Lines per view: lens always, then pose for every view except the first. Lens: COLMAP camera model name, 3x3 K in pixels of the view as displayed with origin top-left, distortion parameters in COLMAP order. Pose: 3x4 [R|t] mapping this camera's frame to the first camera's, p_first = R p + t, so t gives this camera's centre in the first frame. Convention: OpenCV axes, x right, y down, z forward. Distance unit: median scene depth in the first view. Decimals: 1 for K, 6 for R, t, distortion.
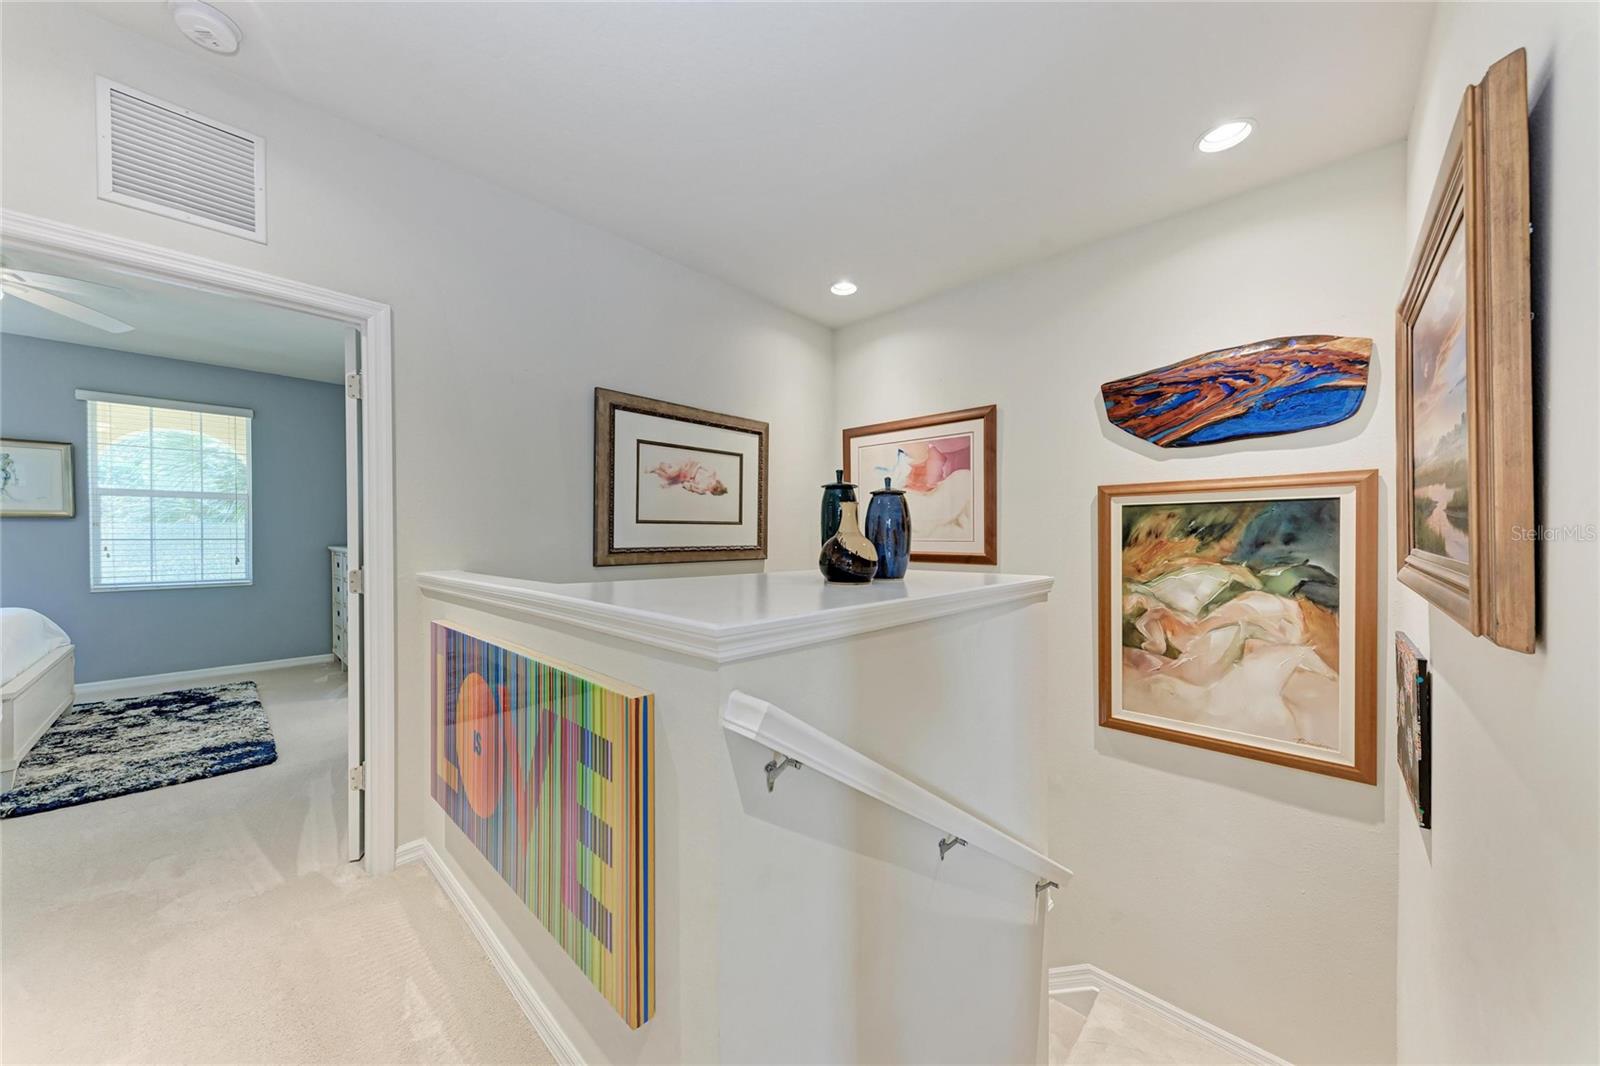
lens RADIAL K [[552.0, 0, 797.7], [0, 552.0, 542.1], [0, 0, 1]] dist [0.005911, -0.000274]
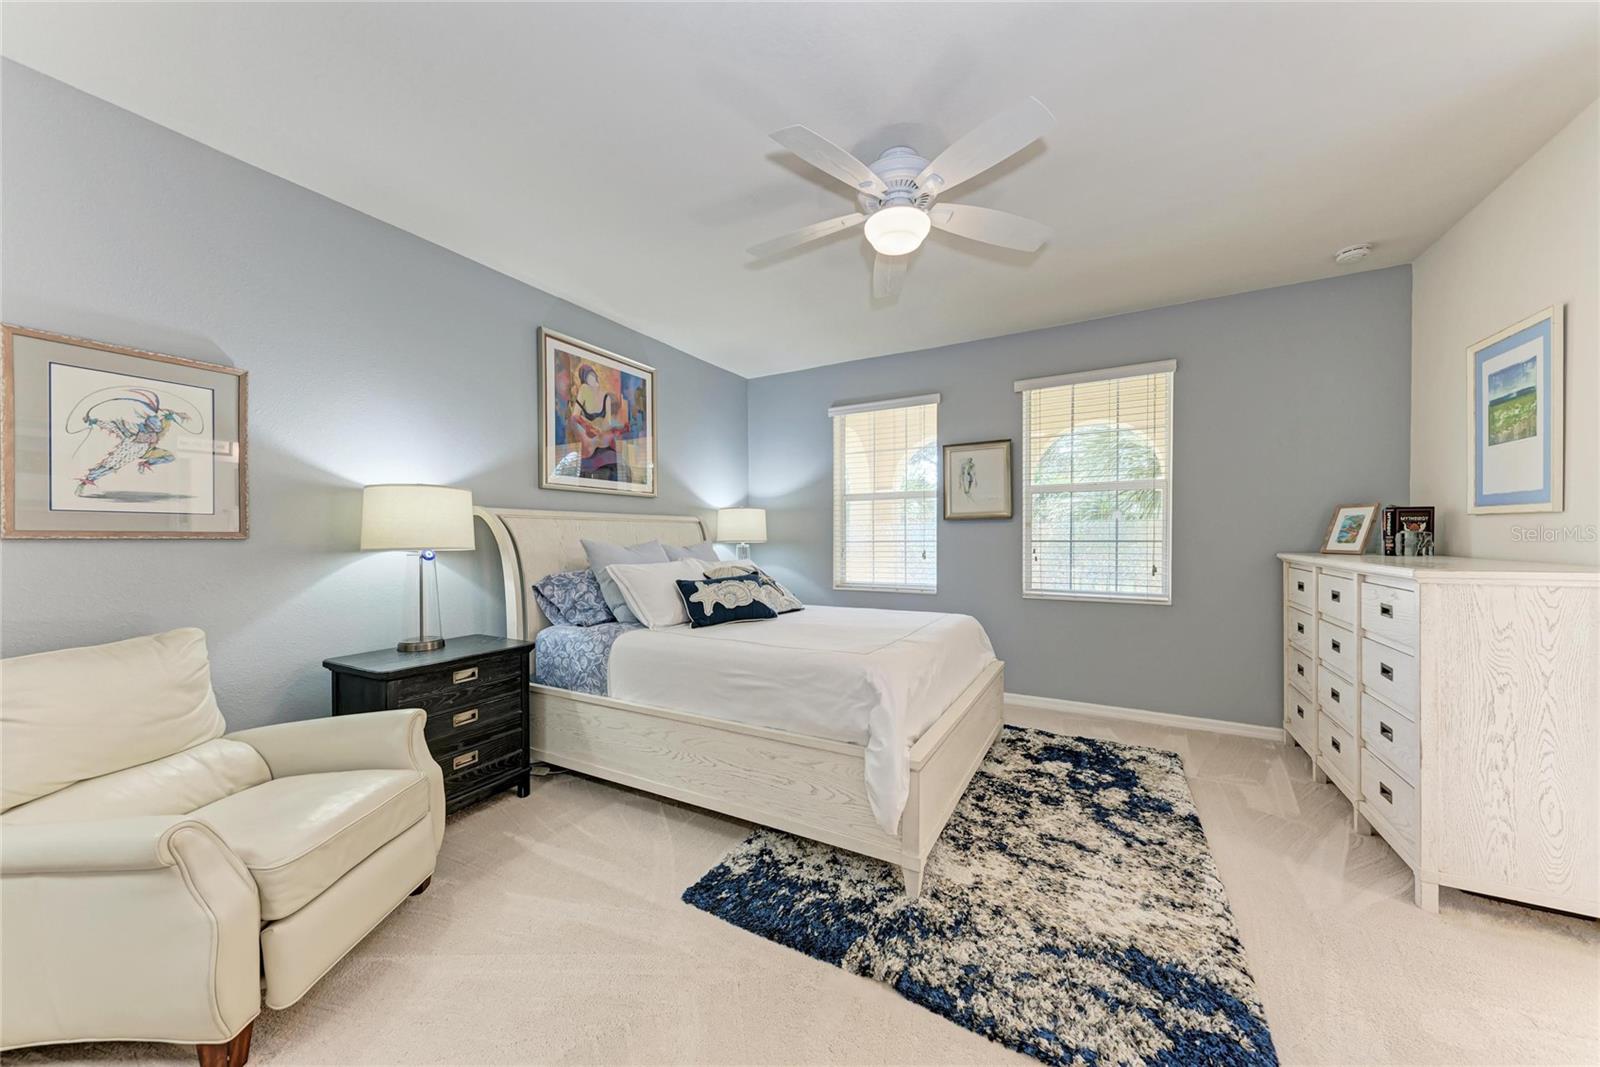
lens RADIAL K [[552.0, 0, 798.0], [0, 552.0, 544.6], [0, 0, 1]] dist [0.005911, -0.000274]
pose [[0.243664, 0.007003, -0.969834, -0.471916], [-0.009379, 0.999944, 0.004864, -0.000143], [0.969814, 0.007911, 0.243716, 0.414255]]
